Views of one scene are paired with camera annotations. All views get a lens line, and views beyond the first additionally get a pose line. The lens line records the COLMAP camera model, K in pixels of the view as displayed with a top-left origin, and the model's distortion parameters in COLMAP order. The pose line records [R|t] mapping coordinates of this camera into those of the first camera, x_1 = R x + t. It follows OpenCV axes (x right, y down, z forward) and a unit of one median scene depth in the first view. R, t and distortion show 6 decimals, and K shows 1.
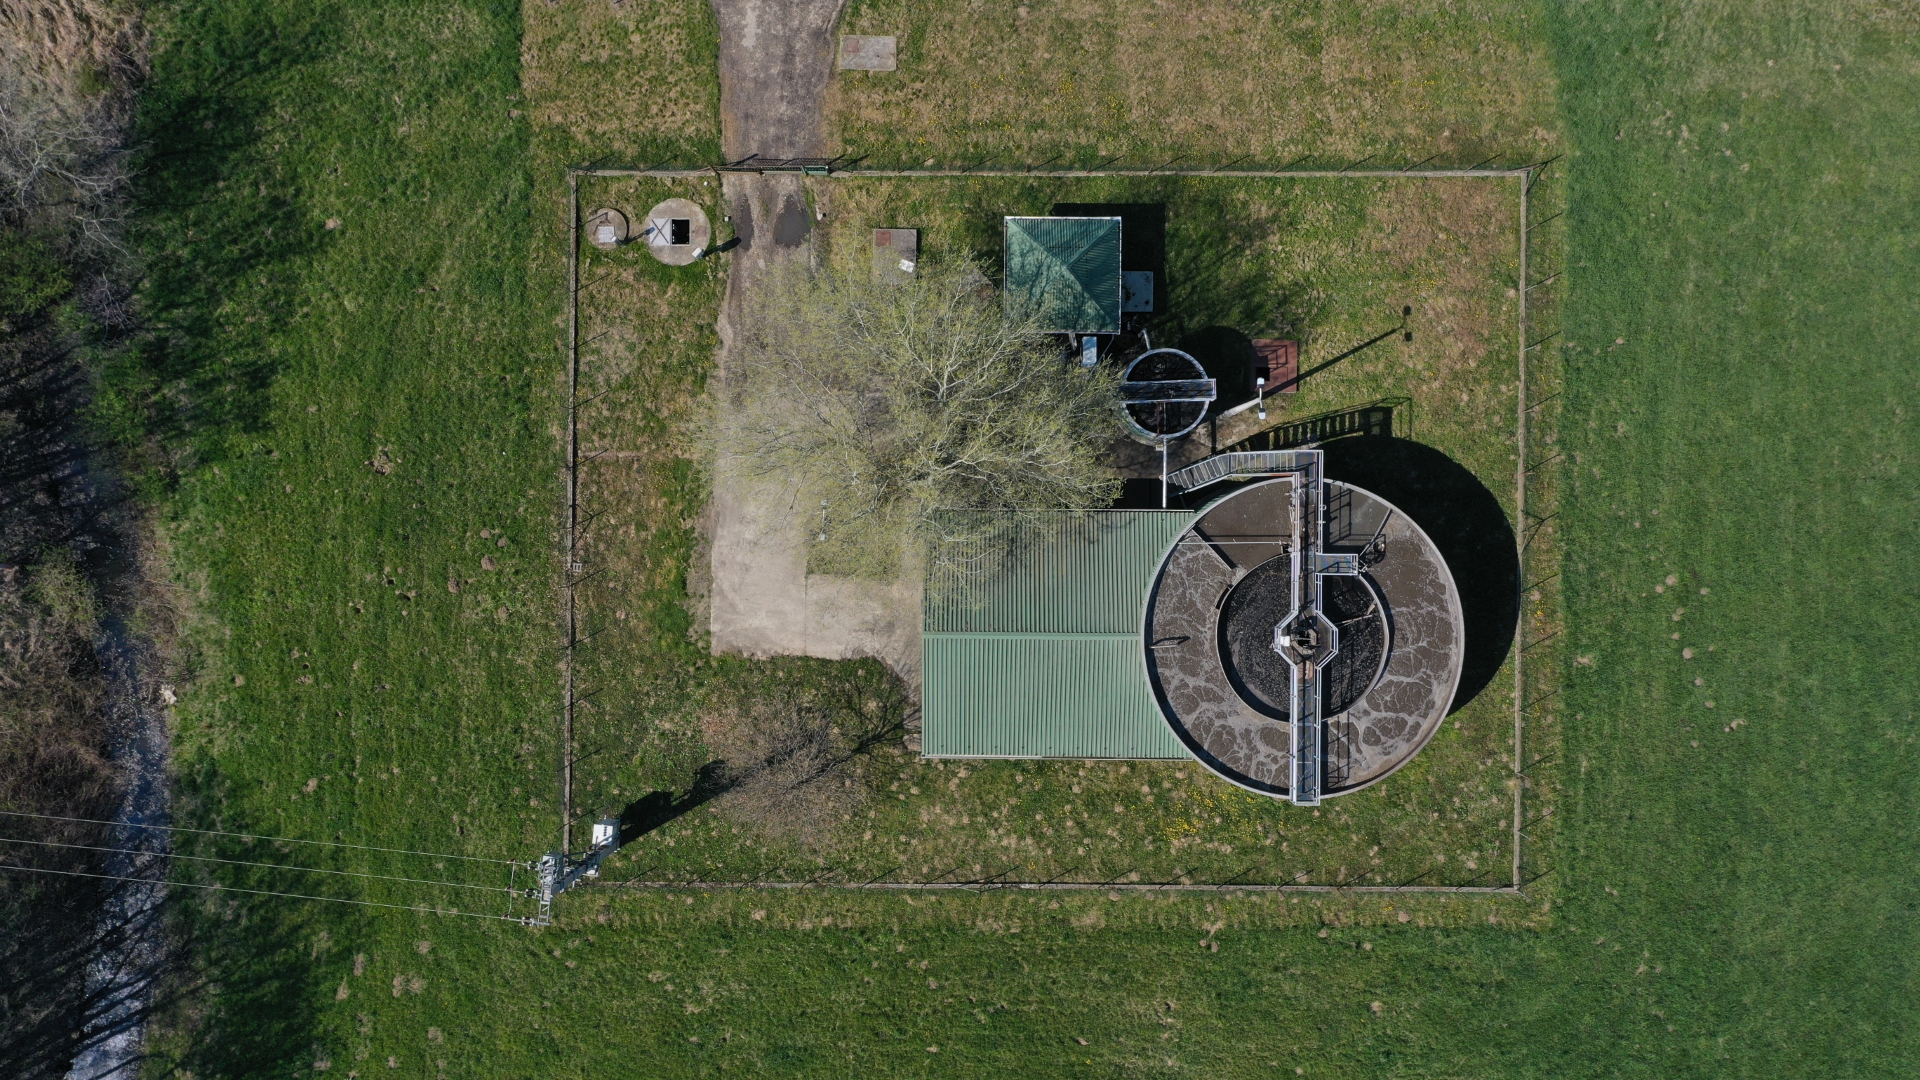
lens RADIAL K [[1528.4, 0, 960.0], [0, 1528.4, 540.0], [0, 0, 1]] dist [0.015344, 0.003868]
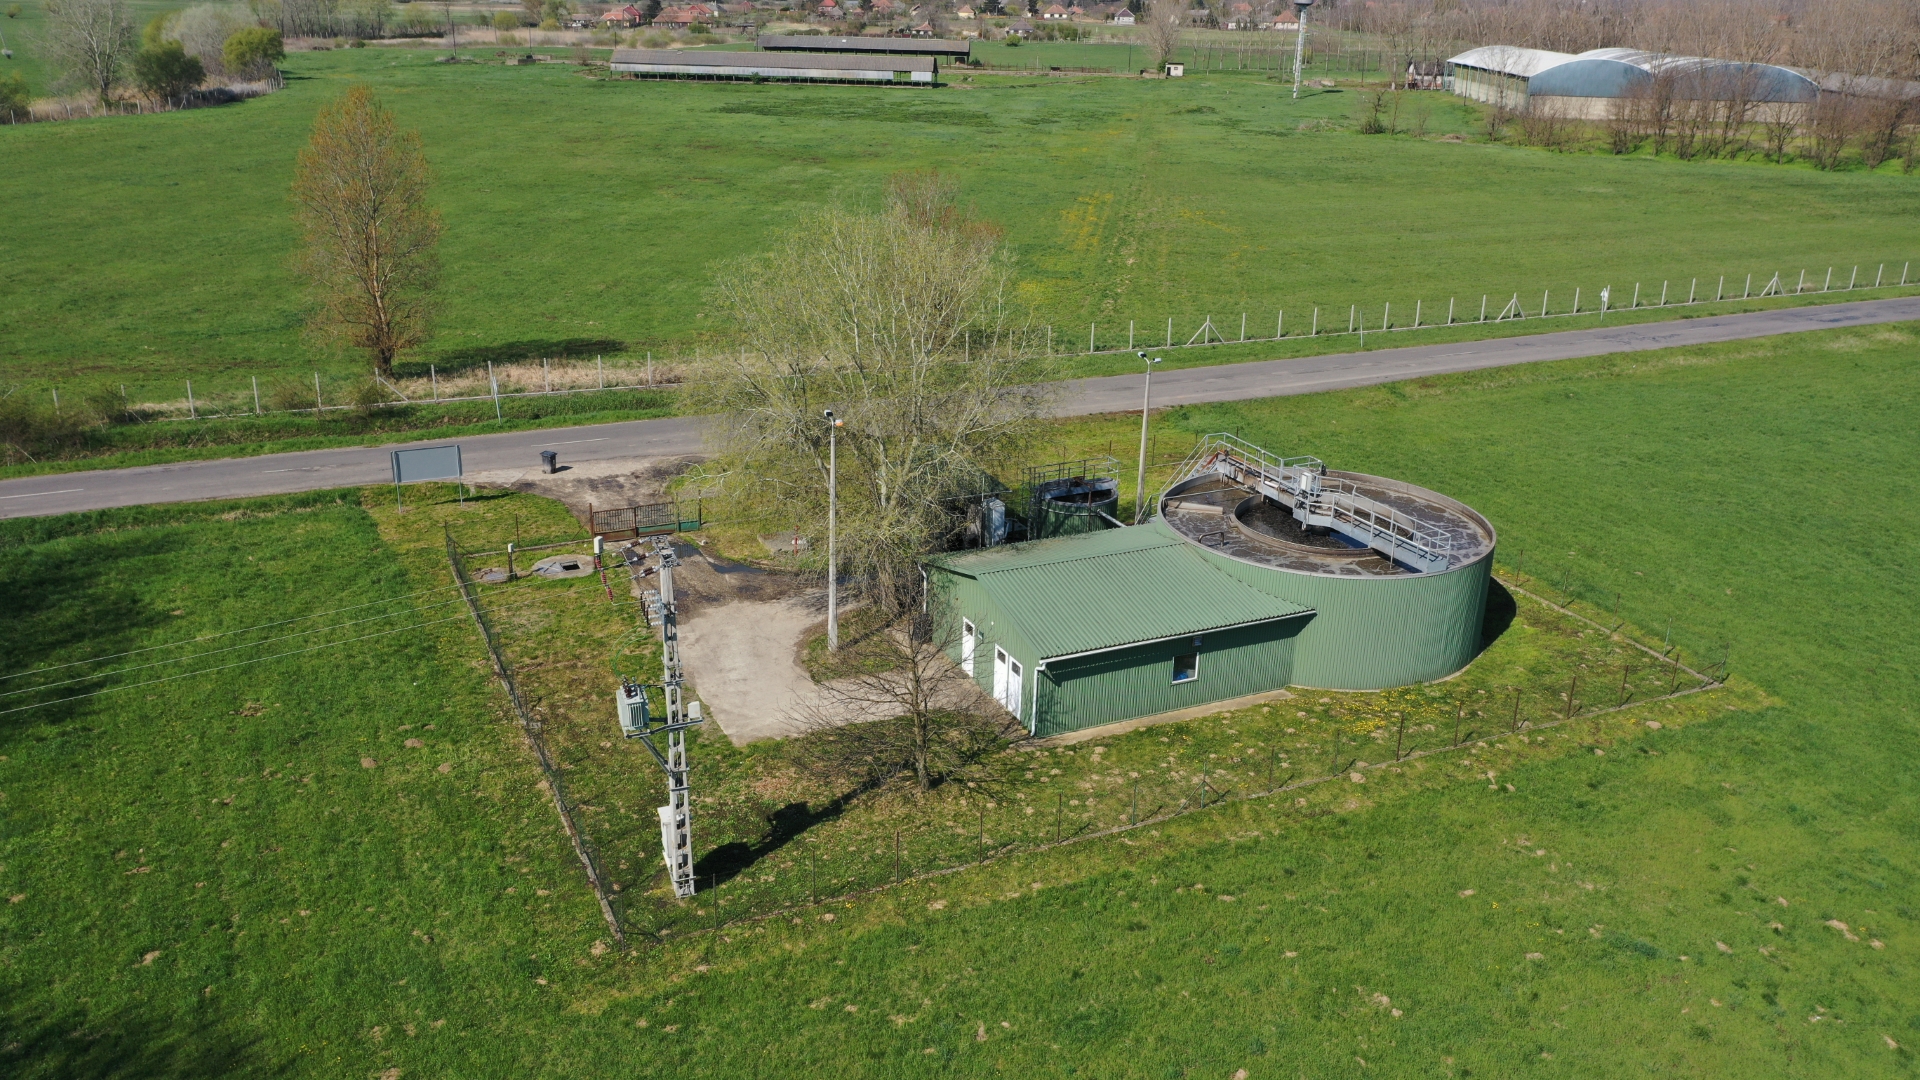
lens RADIAL K [[1528.4, 0, 960.0], [0, 1528.4, 540.0], [0, 0, 1]] dist [0.015344, 0.003868]
pose [[0.897177, -0.124165, 0.423860, -0.374106], [0.440564, 0.319502, -0.838941, 0.733681], [-0.031257, 0.939415, 0.341353, 0.640040]]
